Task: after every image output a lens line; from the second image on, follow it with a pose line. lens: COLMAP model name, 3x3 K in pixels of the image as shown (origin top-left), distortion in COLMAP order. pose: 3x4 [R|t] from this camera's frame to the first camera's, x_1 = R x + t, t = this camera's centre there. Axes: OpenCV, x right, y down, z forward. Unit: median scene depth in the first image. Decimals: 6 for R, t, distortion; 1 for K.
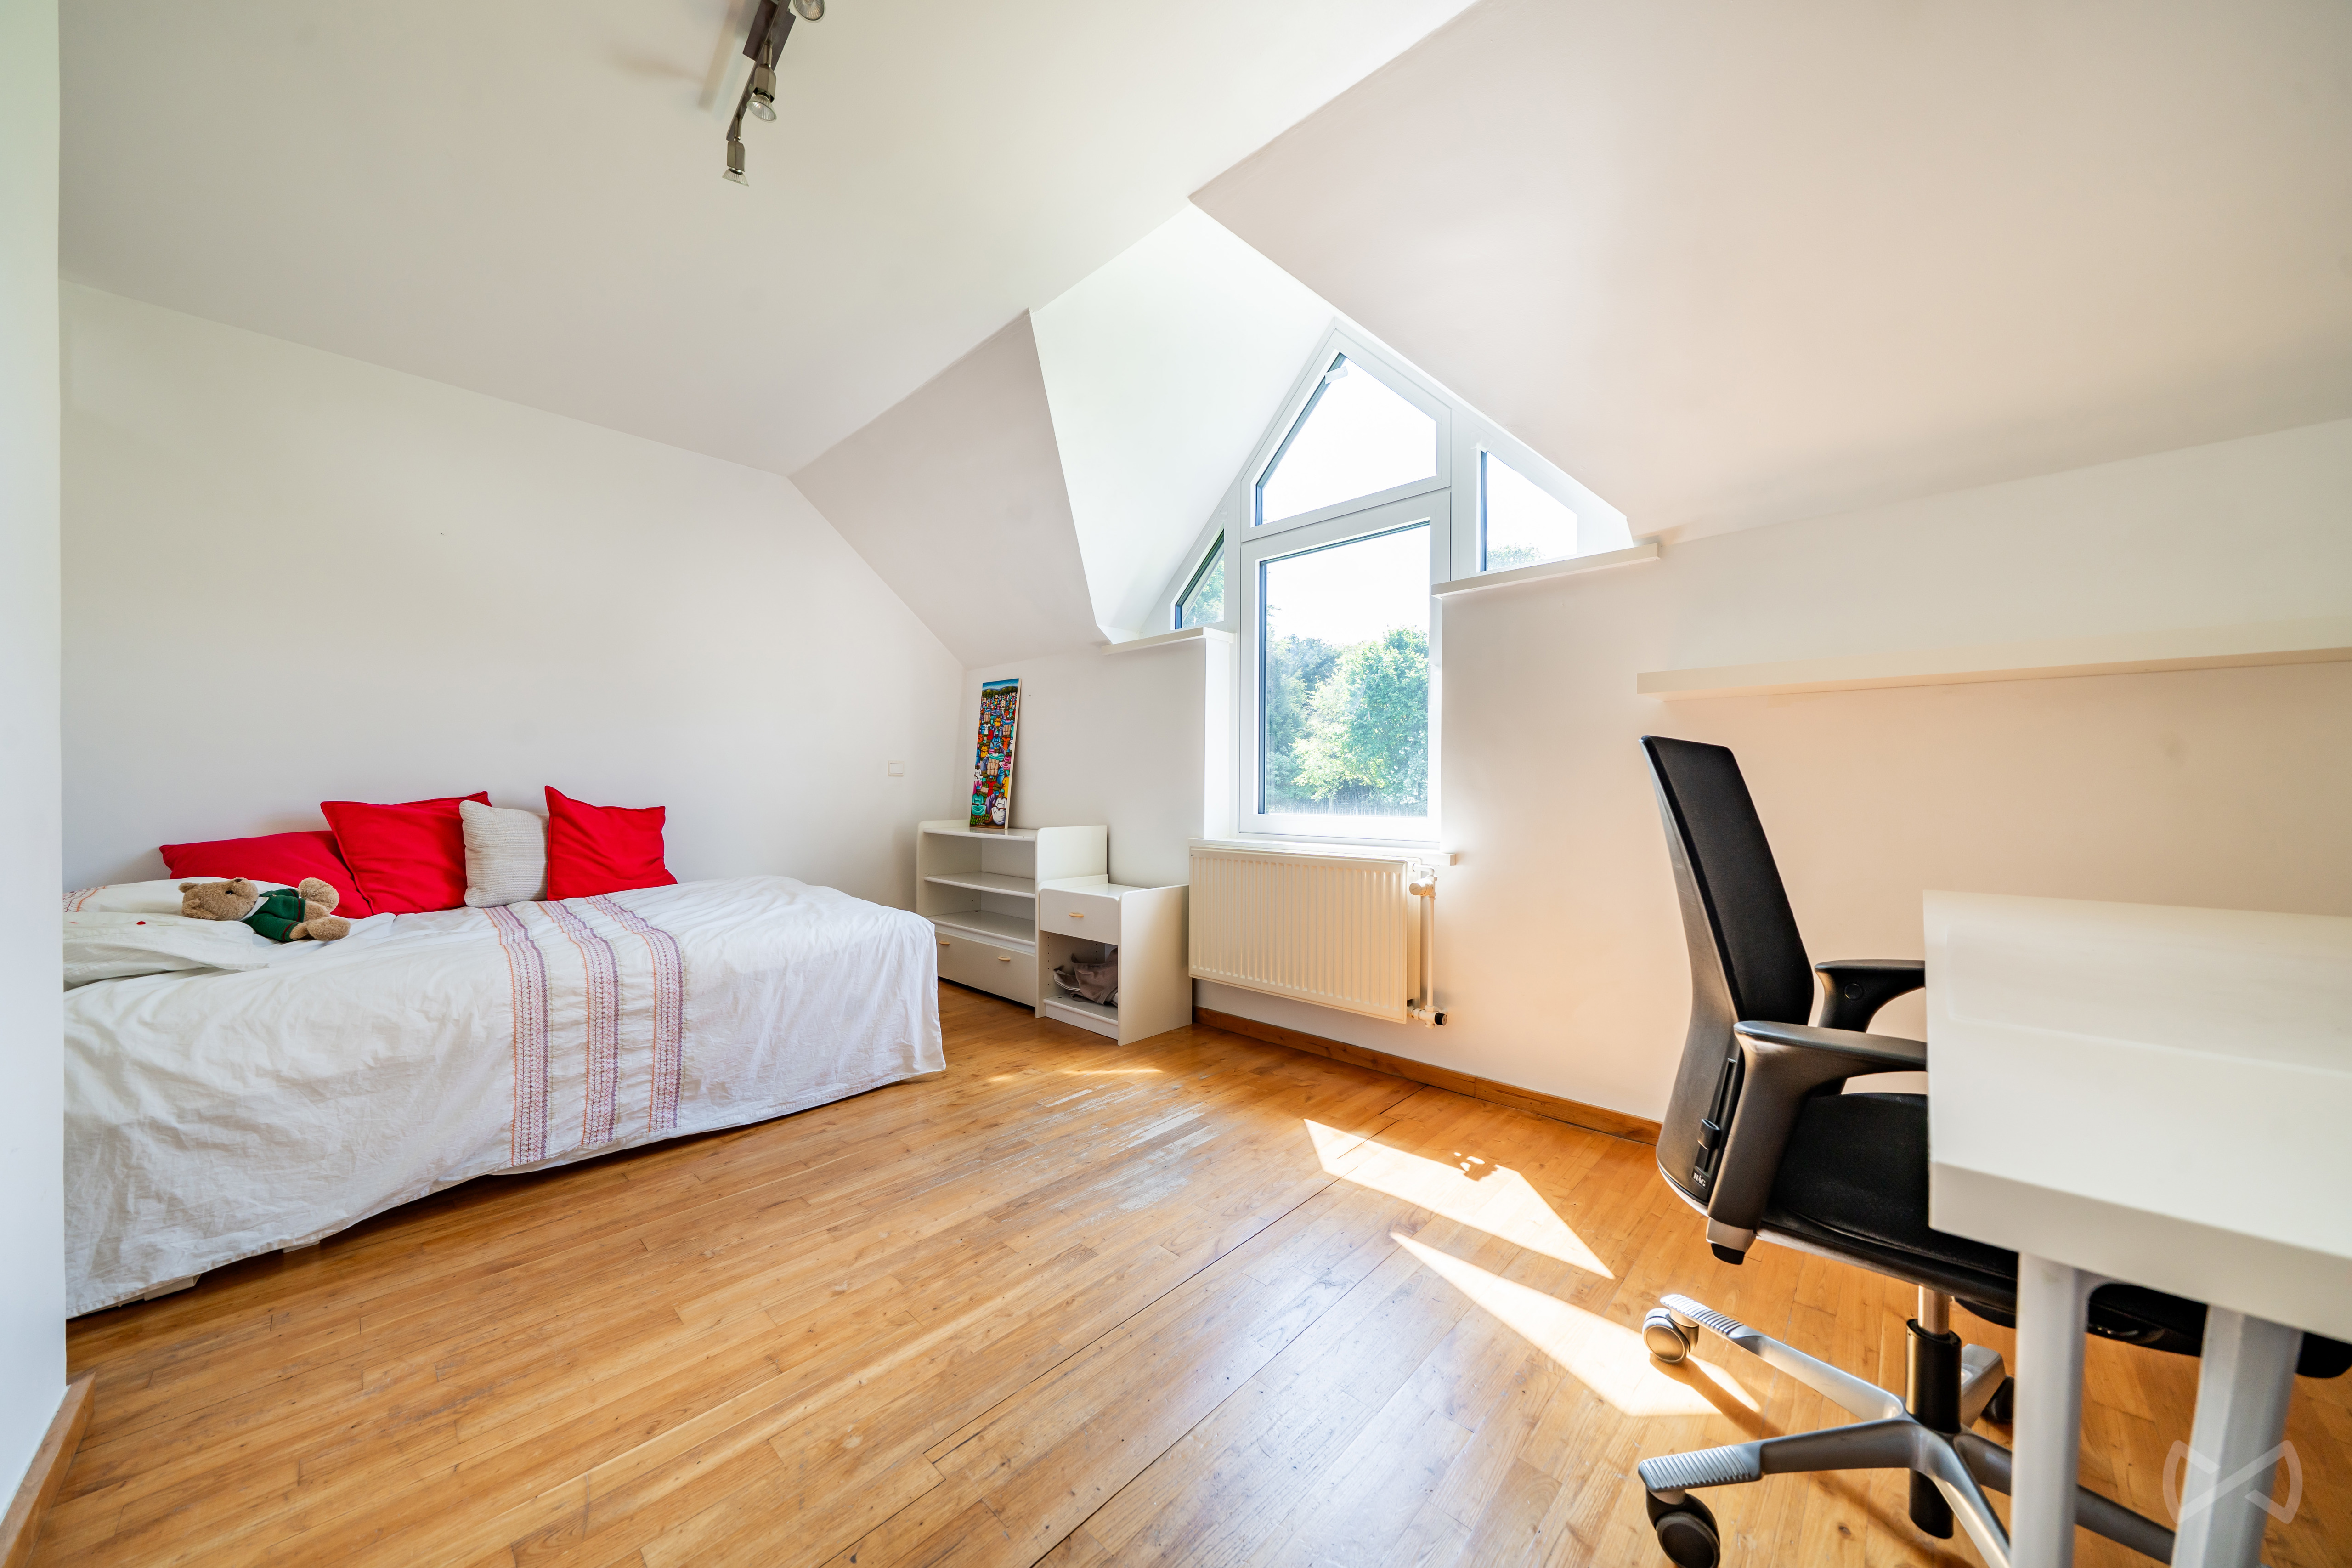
lens RADIAL K [[792.9, 0, 1178.1], [0, 792.9, 787.7], [0, 0, 1]] dist [-0.004950, -0.000194]
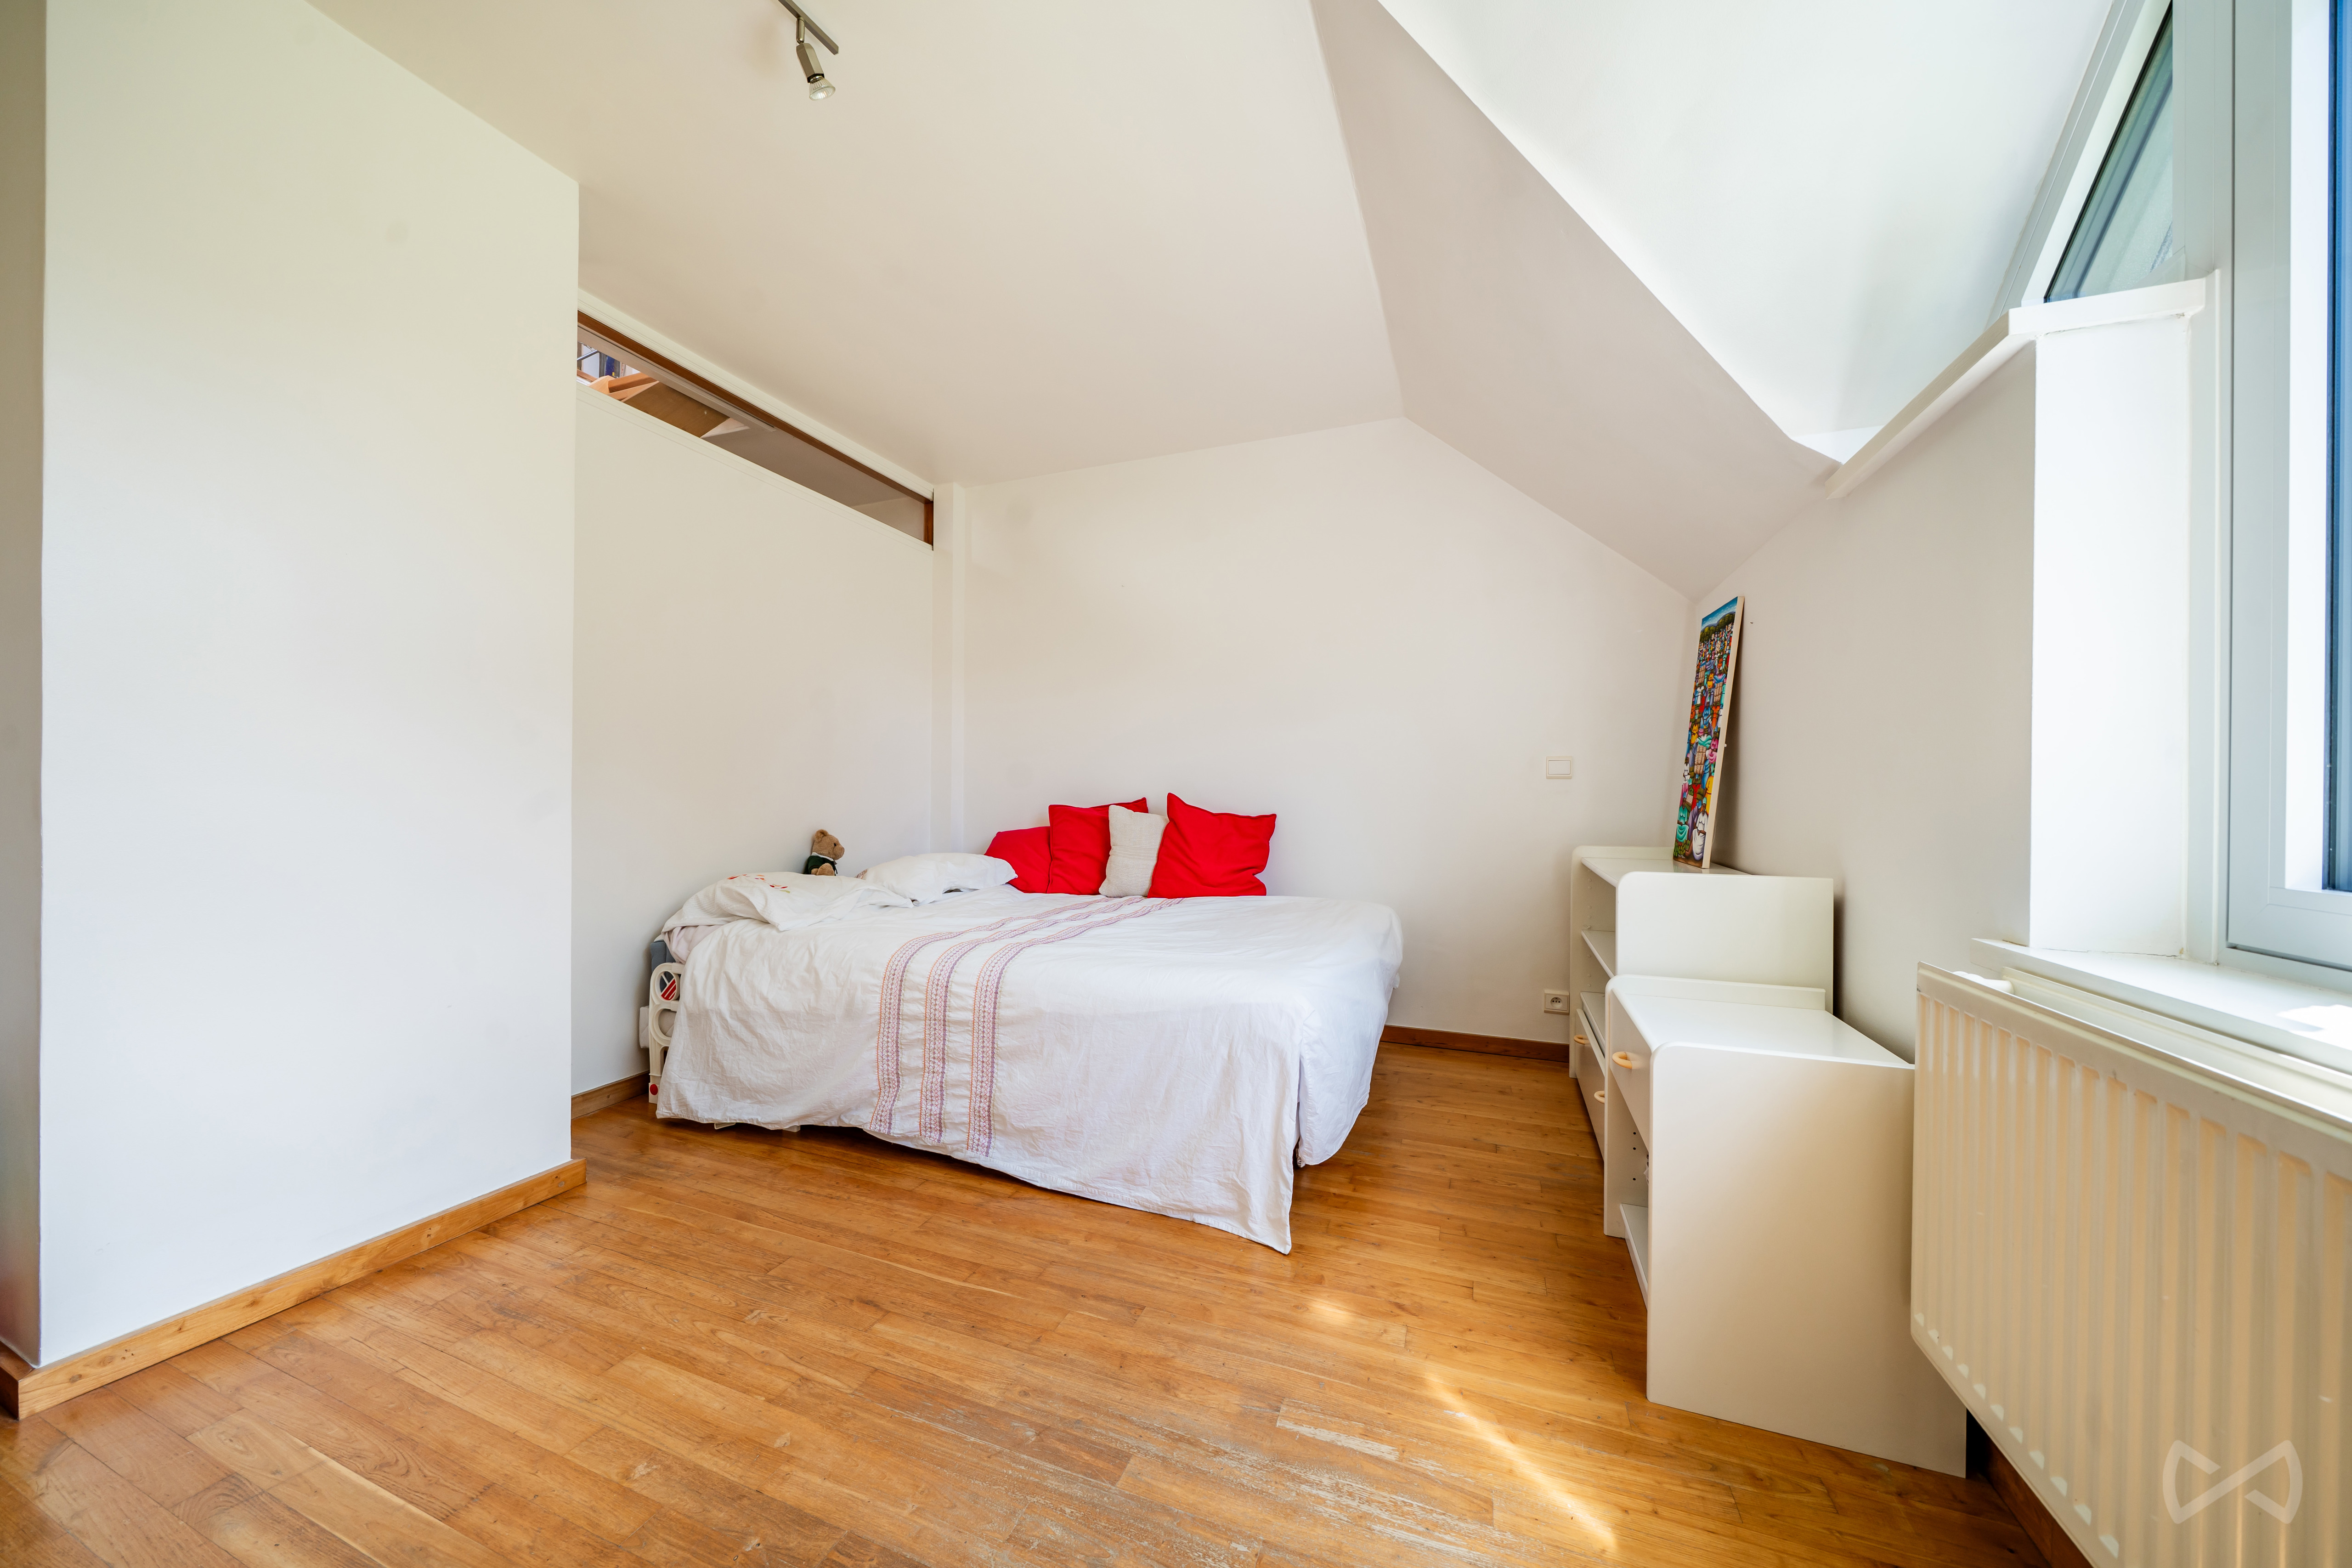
lens RADIAL K [[792.9, 0, 1171.6], [0, 792.9, 795.6], [0, 0, 1]] dist [-0.004950, -0.000194]
pose [[0.370977, 0.000983, -0.928641, 0.310249], [-0.000342, 1.000000, 0.000922, -0.000270], [0.928642, -0.000025, 0.370978, 0.831664]]
